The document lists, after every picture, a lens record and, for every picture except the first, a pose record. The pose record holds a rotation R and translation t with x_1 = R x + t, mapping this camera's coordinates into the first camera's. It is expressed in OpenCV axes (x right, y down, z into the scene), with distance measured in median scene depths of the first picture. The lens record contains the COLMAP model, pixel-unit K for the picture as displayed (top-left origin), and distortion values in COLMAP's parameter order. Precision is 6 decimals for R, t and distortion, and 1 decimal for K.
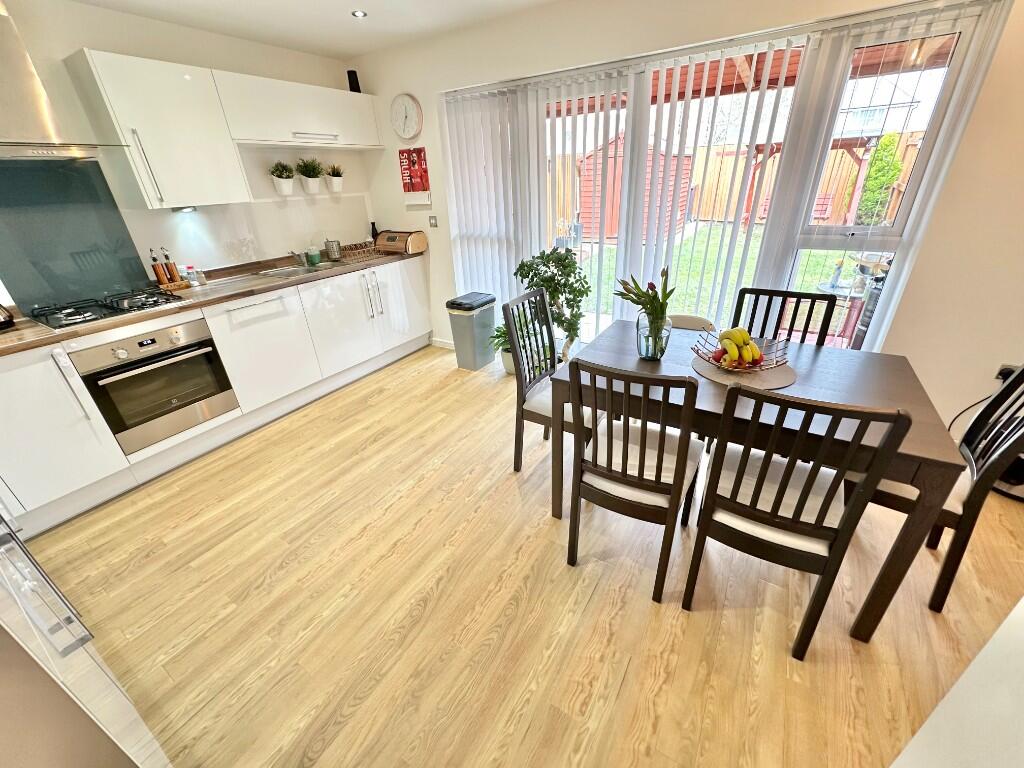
lens RADIAL K [[408.7, 0, 512.6], [0, 408.7, 382.8], [0, 0, 1]] dist [-0.001573, -0.000232]
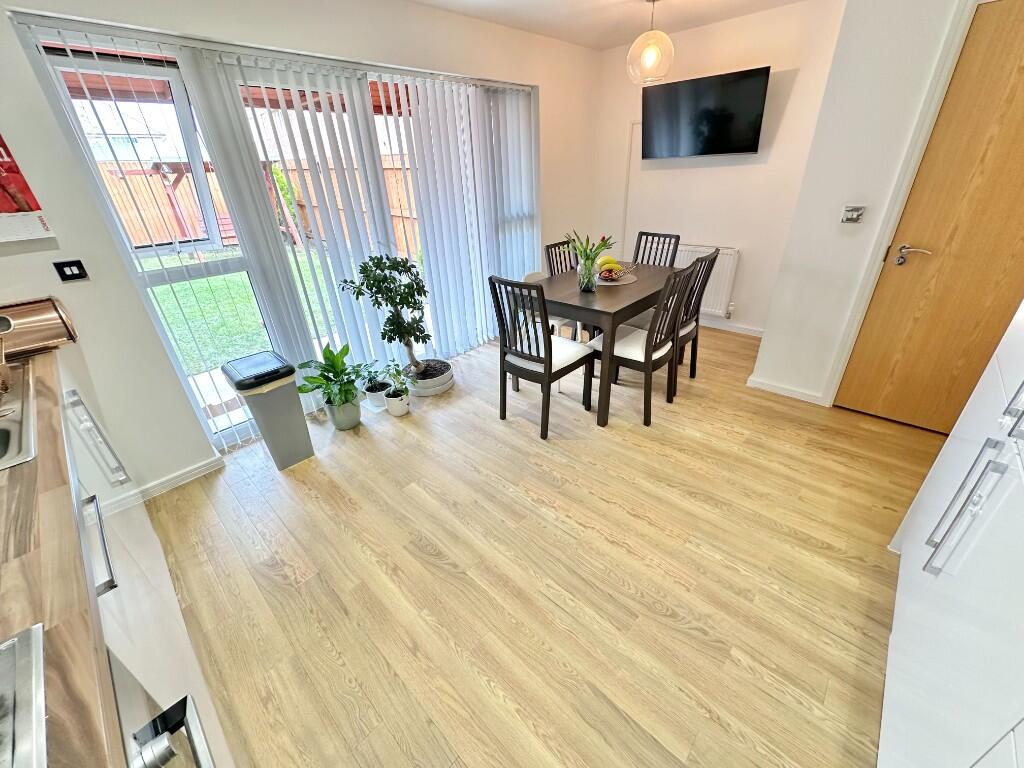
lens RADIAL K [[408.7, 0, 512.6], [0, 408.7, 382.8], [0, 0, 1]] dist [-0.001573, -0.000232]
pose [[0.187887, -0.419294, 0.888195, -1.124804], [0.468715, 0.832964, 0.294070, -0.333927], [-0.863136, 0.361059, 0.353033, 0.781610]]
